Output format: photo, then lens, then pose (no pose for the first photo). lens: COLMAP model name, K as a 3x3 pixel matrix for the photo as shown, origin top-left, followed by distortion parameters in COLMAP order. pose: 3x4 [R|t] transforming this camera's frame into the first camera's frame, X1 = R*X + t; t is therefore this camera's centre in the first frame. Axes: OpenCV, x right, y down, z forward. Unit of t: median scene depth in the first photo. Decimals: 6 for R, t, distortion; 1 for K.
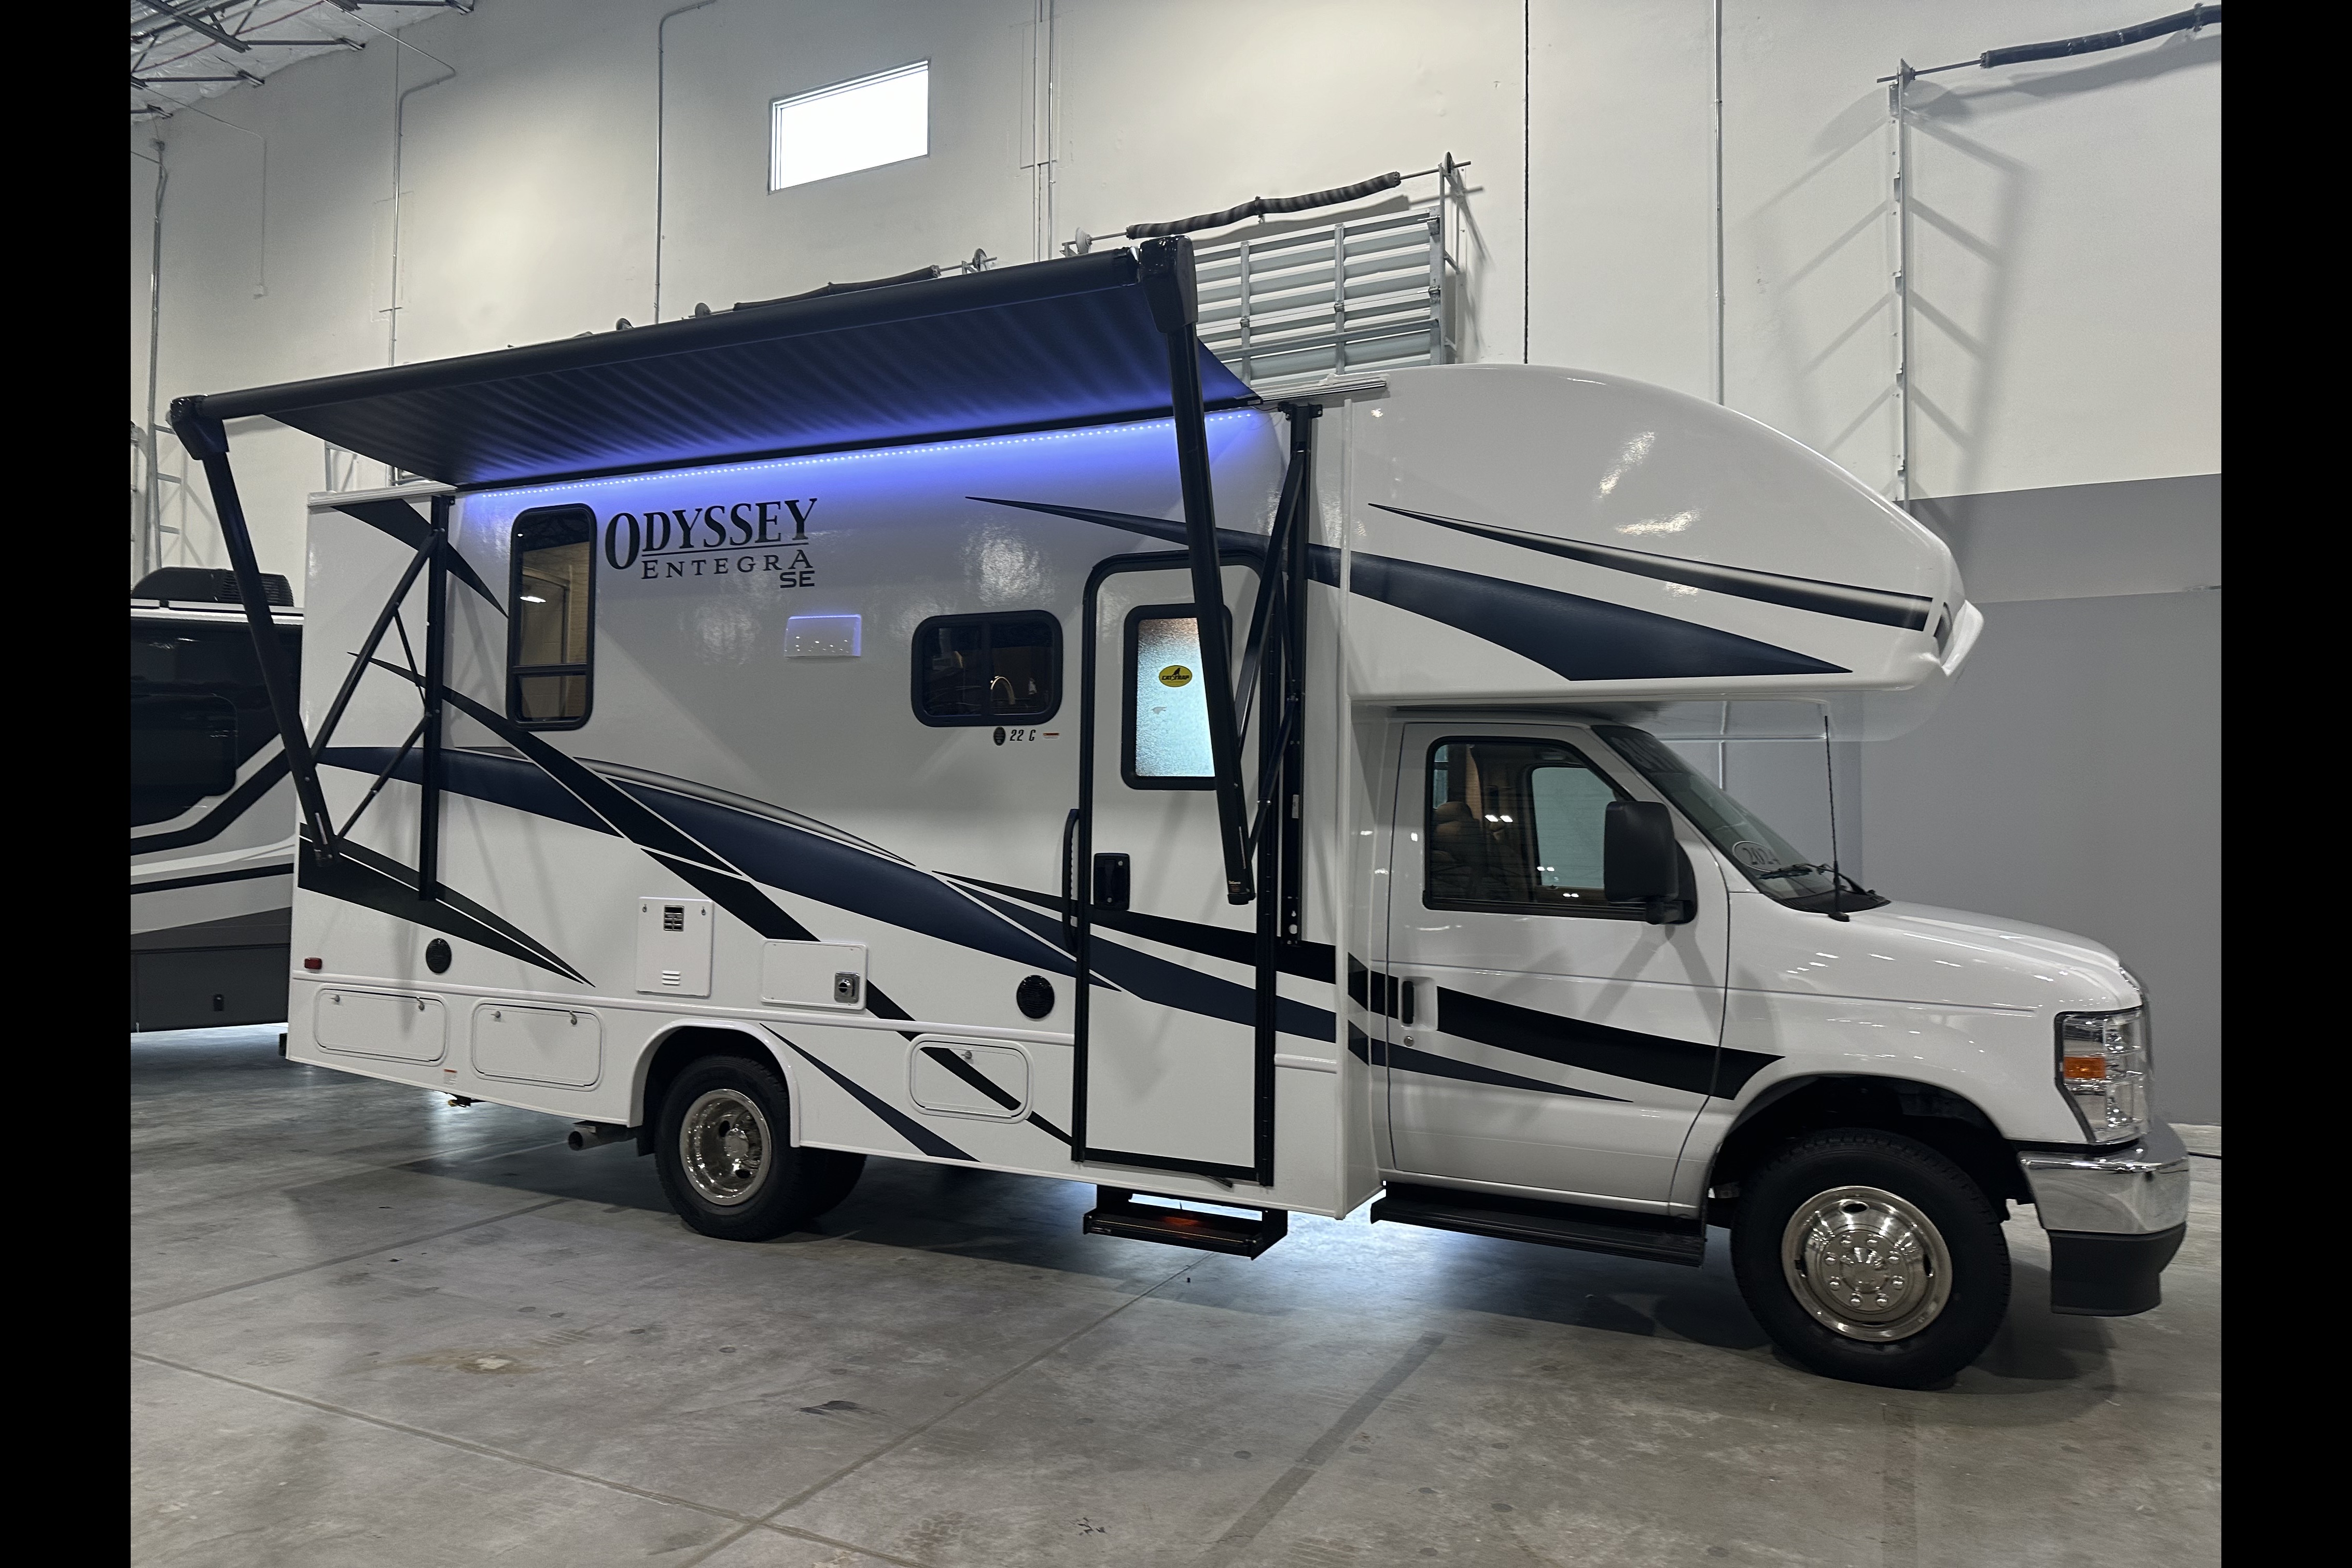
lens RADIAL K [[1423.1, 0, 1176.0], [0, 1423.1, 784.0], [0, 0, 1]] dist [0.030178, -0.033222]
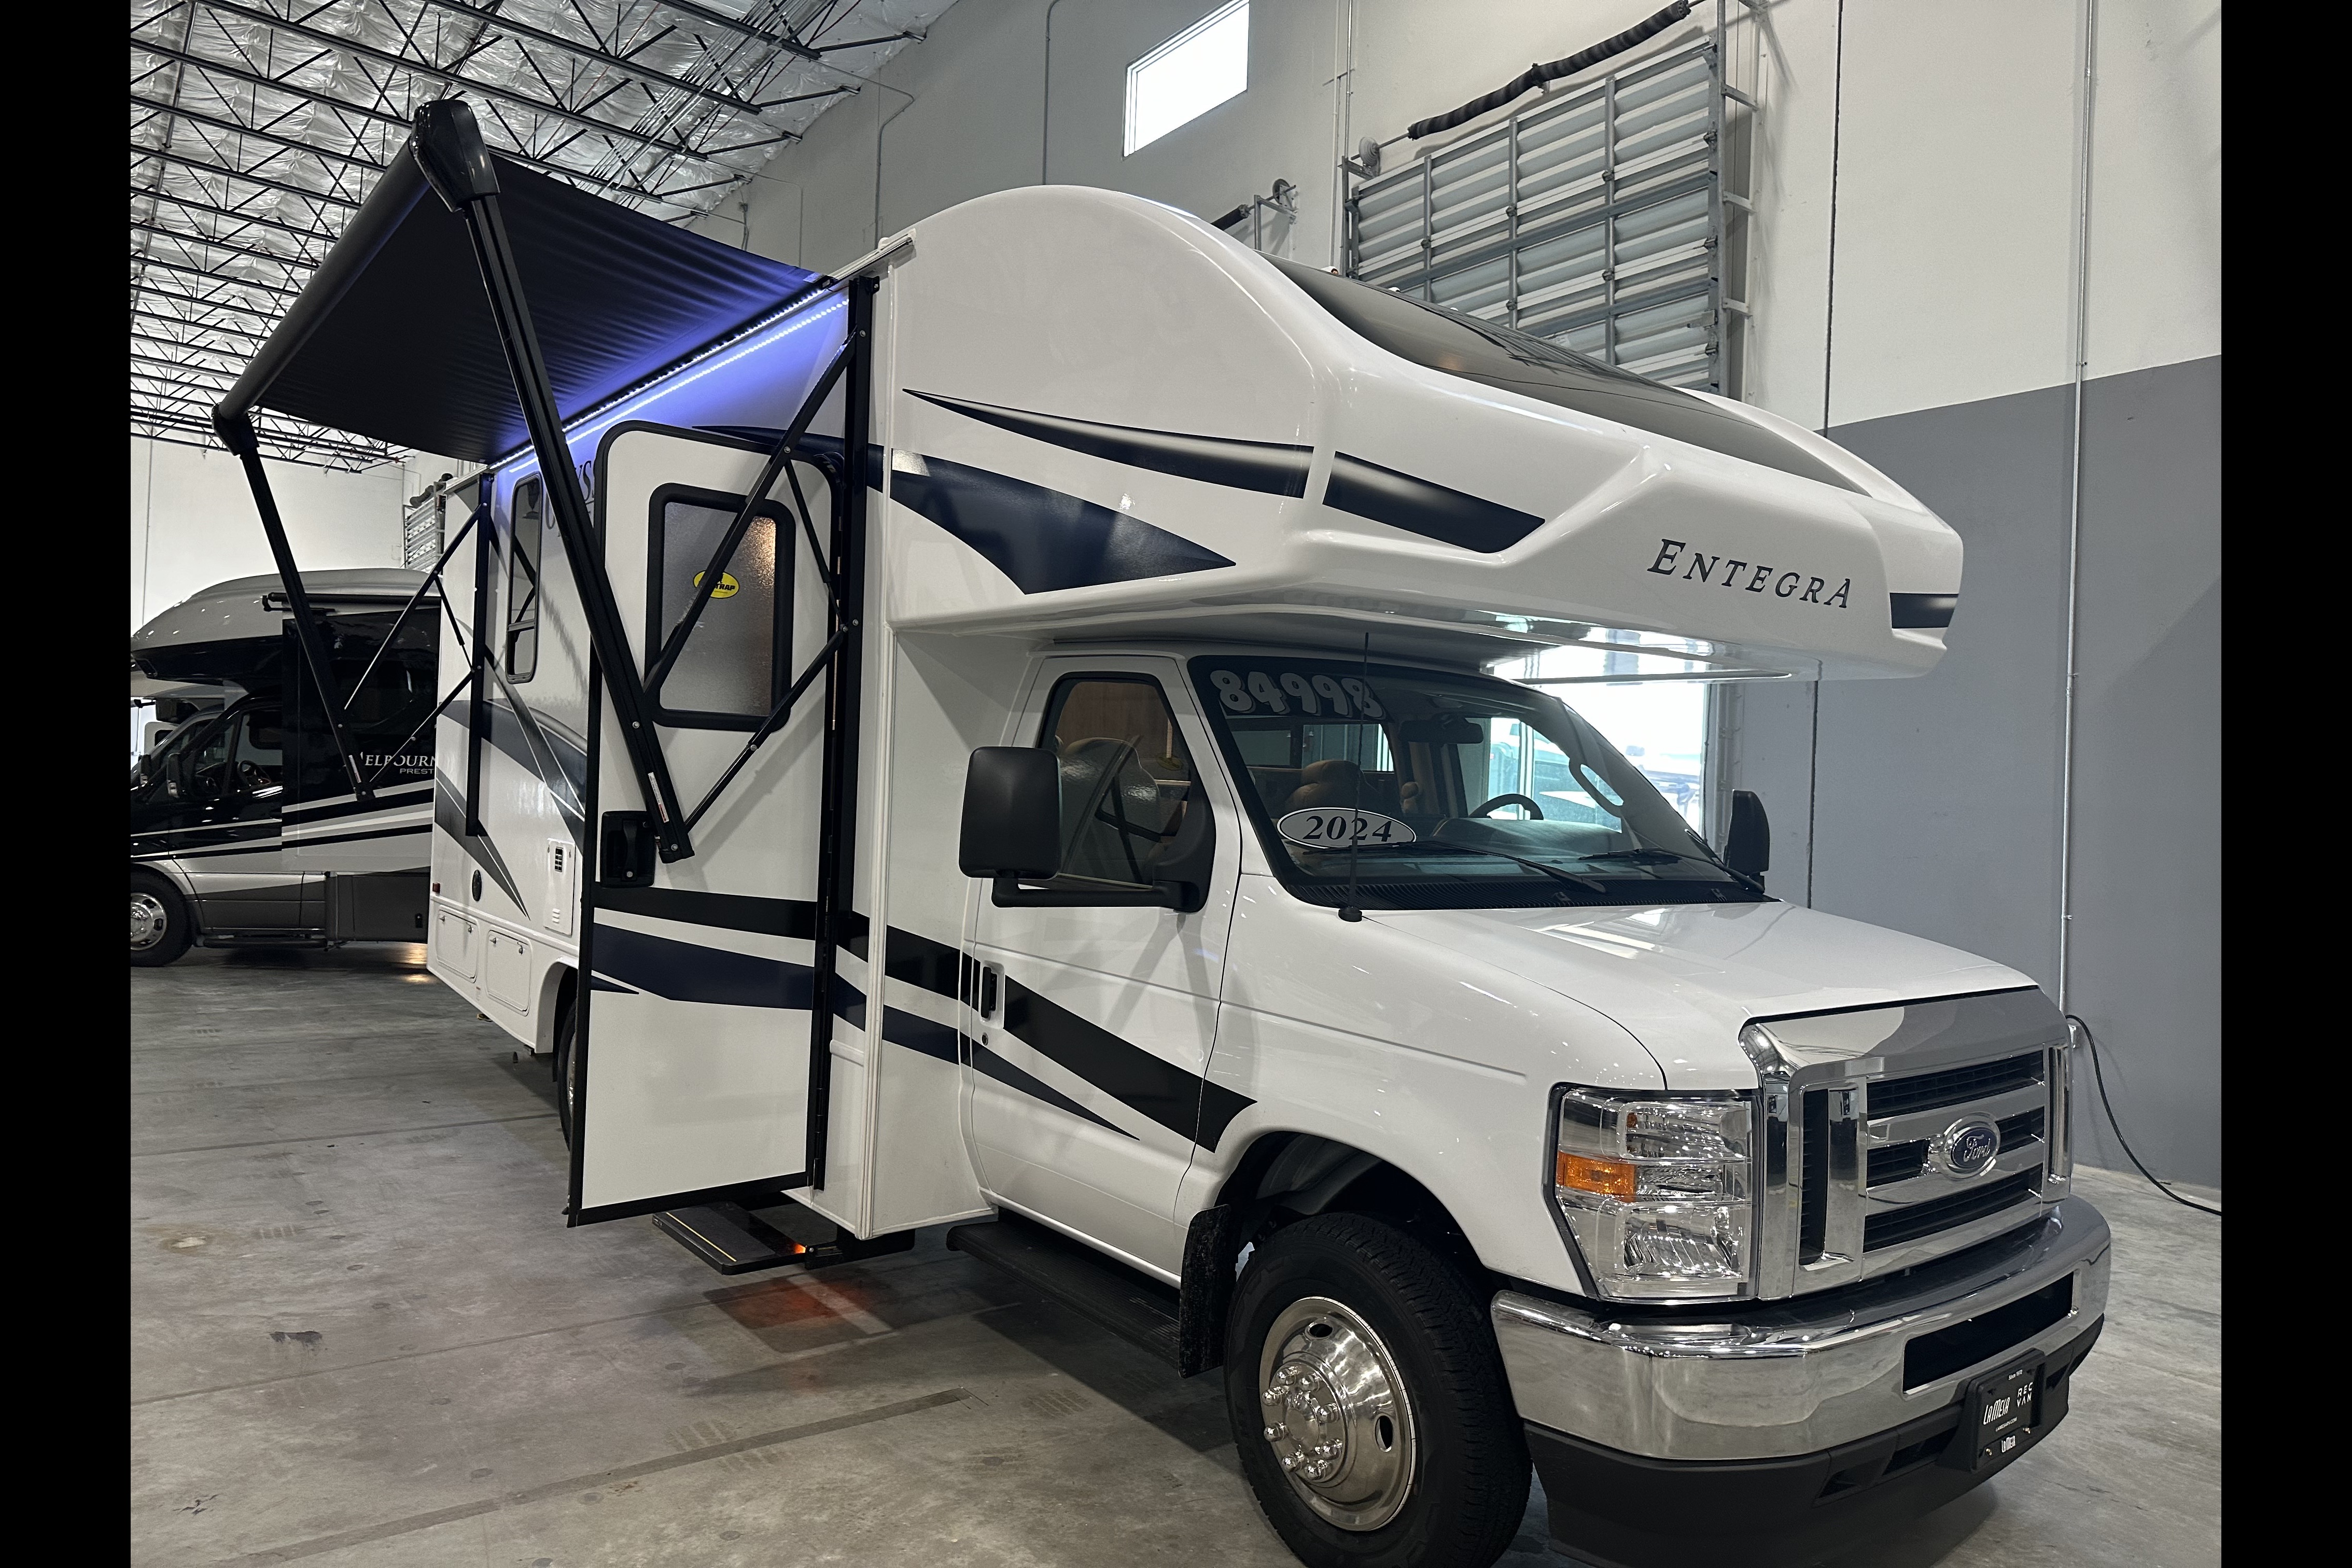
lens RADIAL K [[1441.8, 0, 1176.0], [0, 1441.8, 784.0], [0, 0, 1]] dist [-0.006210, -0.001816]
pose [[0.900383, 0.018895, -0.434687, 0.654966], [-0.010010, 0.999692, 0.022721, 0.013355], [0.434982, -0.016107, 0.900295, 0.314360]]
